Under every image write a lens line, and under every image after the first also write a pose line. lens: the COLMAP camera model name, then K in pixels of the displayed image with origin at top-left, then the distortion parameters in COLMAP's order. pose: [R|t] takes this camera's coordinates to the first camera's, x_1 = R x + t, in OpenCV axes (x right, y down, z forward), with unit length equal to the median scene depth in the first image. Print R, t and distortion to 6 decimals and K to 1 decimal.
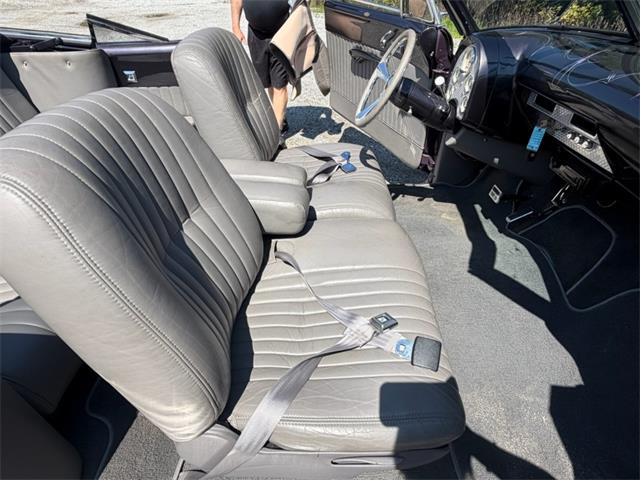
lens RADIAL K [[374.3, 0, 319.8], [0, 374.3, 238.6], [0, 0, 1]] dist [0.003815, -0.001490]
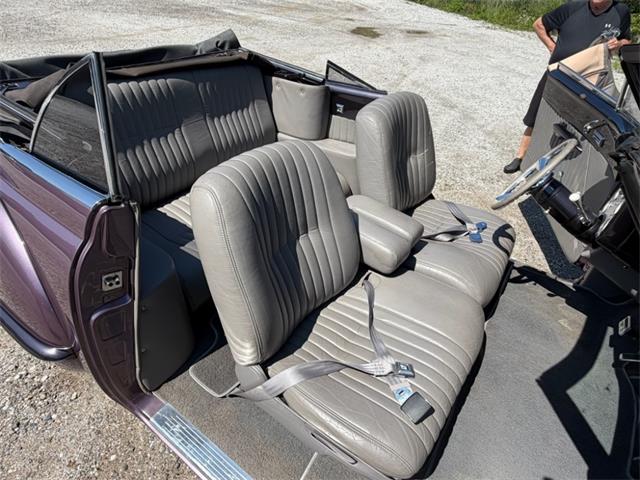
lens RADIAL K [[374.3, 0, 319.2], [0, 374.3, 240.6], [0, 0, 1]] dist [0.003815, -0.001490]
pose [[0.821889, 0.381623, -0.422921, 0.203360], [-0.393086, 0.917285, 0.063806, -0.091433], [0.412289, 0.113803, 0.903918, -0.187094]]
